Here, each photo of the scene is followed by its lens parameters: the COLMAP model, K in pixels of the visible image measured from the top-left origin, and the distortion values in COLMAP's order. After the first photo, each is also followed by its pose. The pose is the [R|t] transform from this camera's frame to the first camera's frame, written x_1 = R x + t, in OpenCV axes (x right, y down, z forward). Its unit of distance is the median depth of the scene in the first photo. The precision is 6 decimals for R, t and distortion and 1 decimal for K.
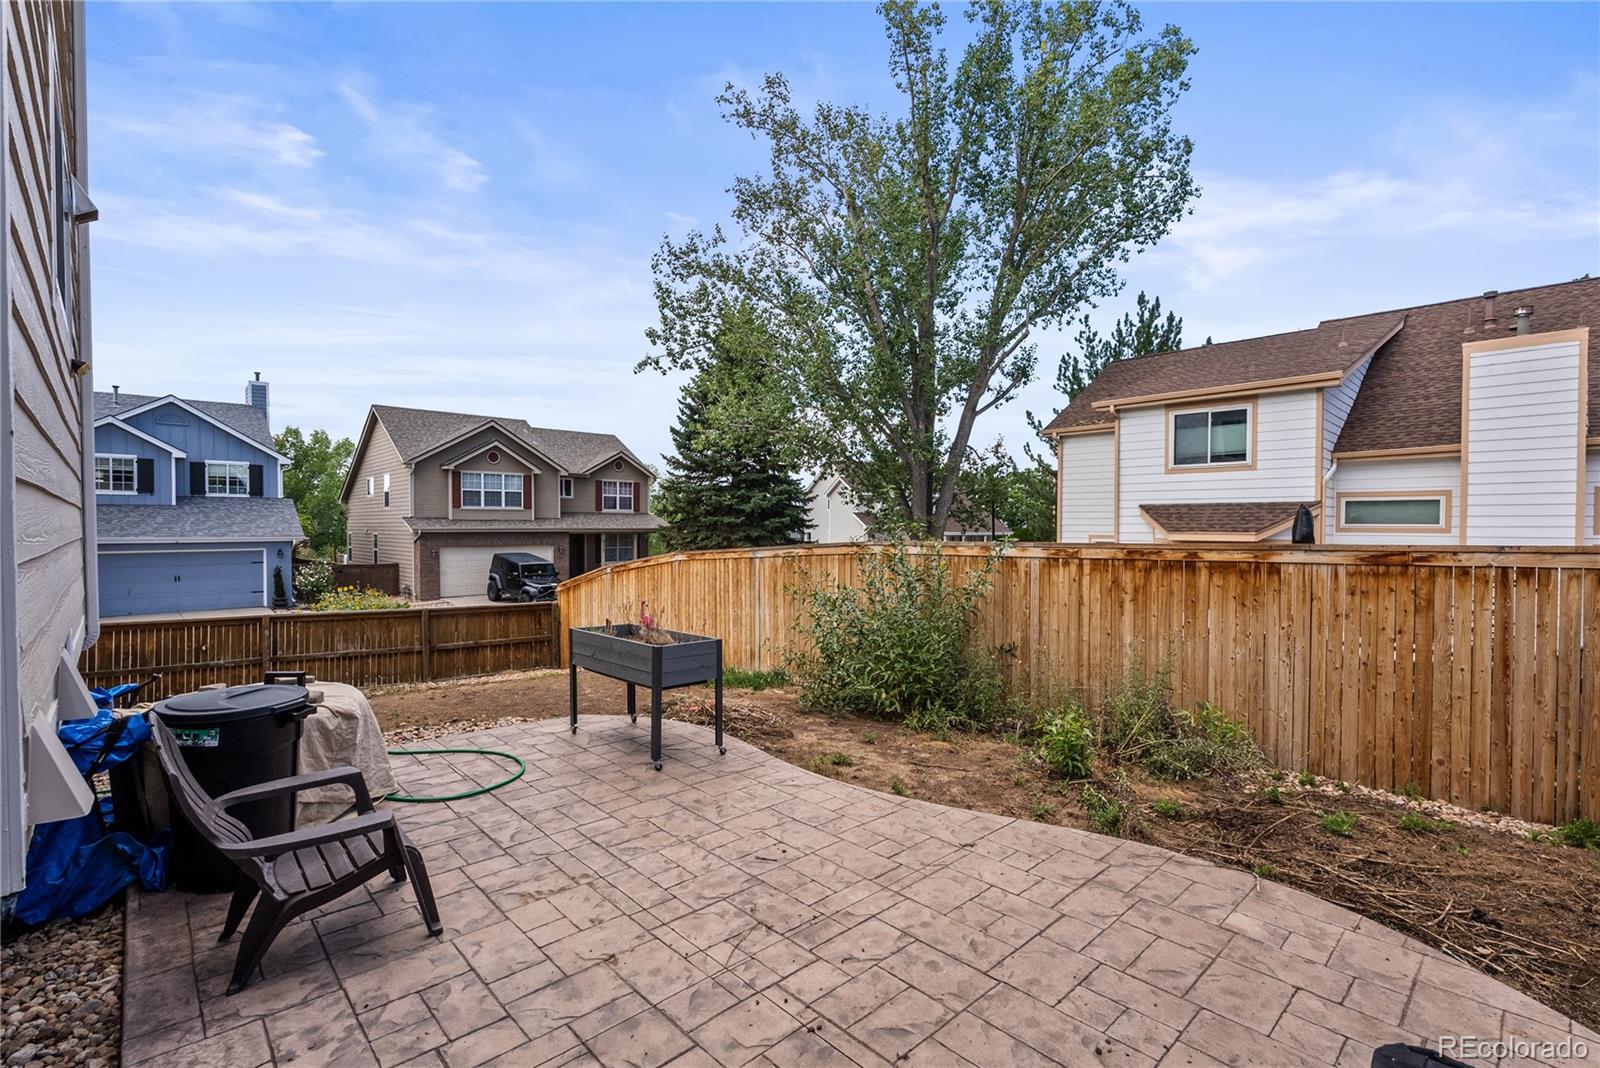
lens RADIAL K [[721.1, 0, 800.0], [0, 721.1, 534.0], [0, 0, 1]] dist [-0.000011, -0.000149]
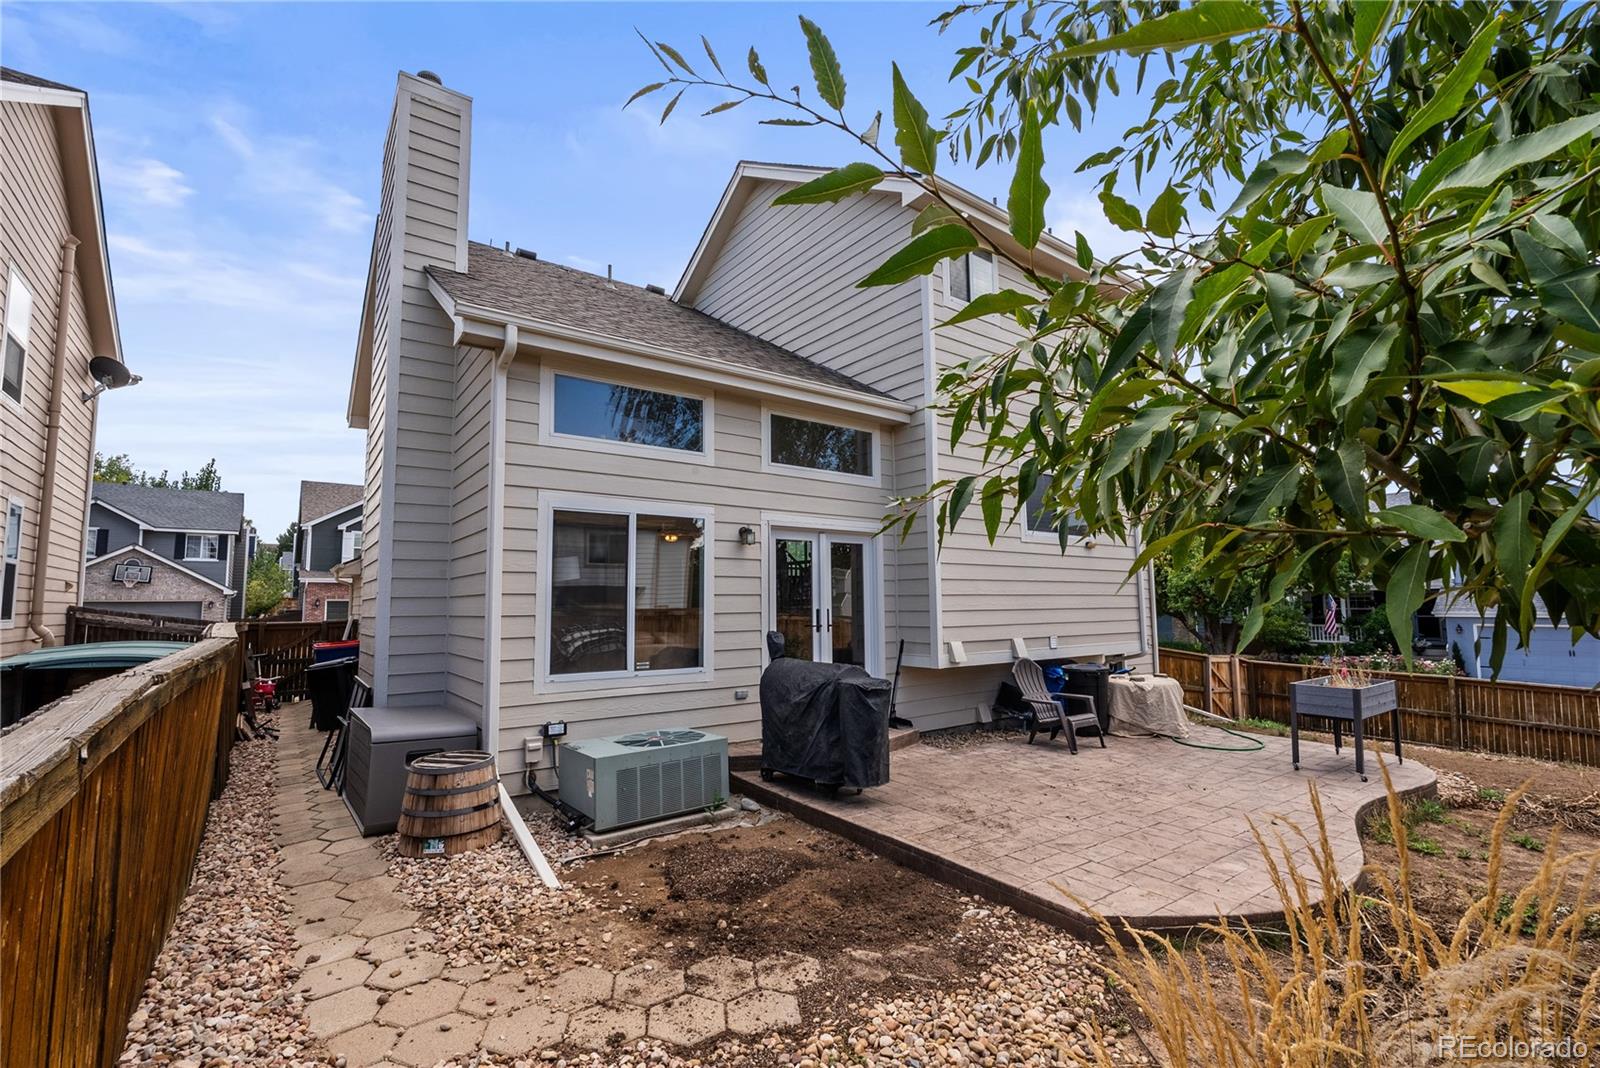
lens RADIAL K [[723.9, 0, 800.0], [0, 723.9, 534.0], [0, 0, 1]] dist [0.002314, -0.000054]
pose [[-0.119132, -0.100408, -0.987788, 0.569026], [-0.008806, 0.994941, -0.100073, 0.007647], [0.992839, -0.003223, -0.119414, 0.081135]]
